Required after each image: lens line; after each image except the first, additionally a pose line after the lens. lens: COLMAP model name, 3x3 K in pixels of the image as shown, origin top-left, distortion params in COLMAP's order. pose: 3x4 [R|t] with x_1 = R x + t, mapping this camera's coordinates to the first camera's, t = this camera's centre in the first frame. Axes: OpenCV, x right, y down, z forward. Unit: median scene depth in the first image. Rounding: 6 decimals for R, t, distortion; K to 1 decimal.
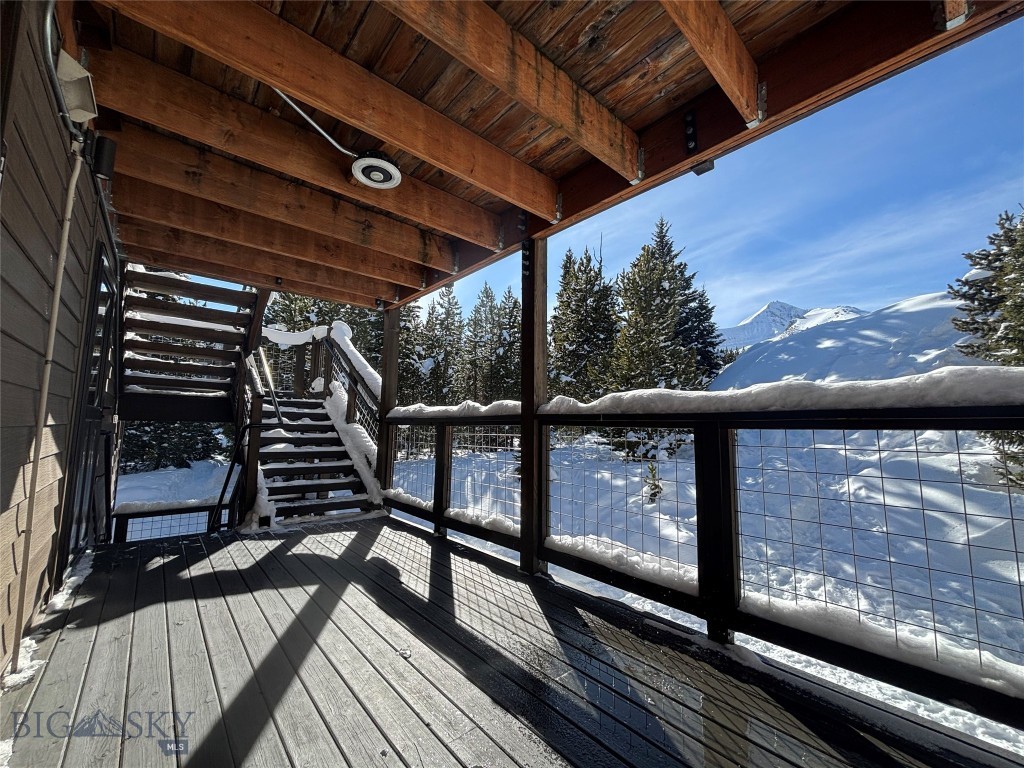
lens RADIAL K [[411.8, 0, 510.9], [0, 411.8, 377.3], [0, 0, 1]] dist [-0.001898, -0.000200]
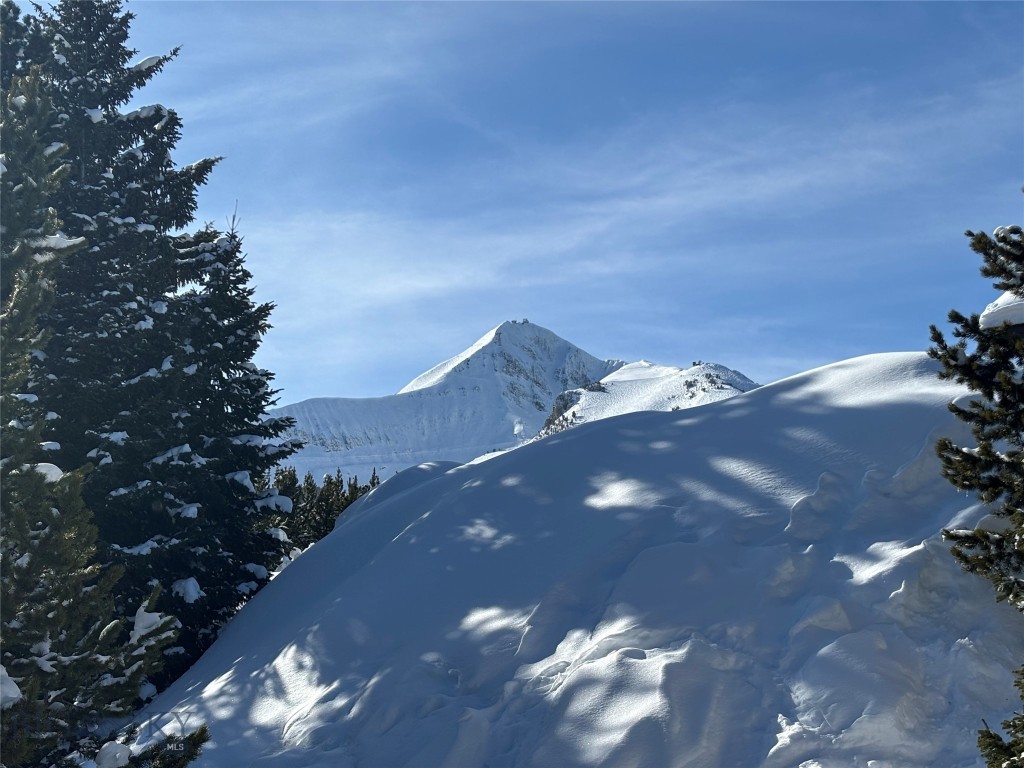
lens RADIAL K [[1760.8, 0, 512.0], [0, 1760.8, 385.4], [0, 0, 1]] dist [0.013238, 0.000000]
pose [[0.839649, 0.102305, 0.533407, 0.084574], [-0.046818, 0.992077, -0.116578, -0.013380], [-0.541108, 0.072912, 0.837787, 0.062800]]
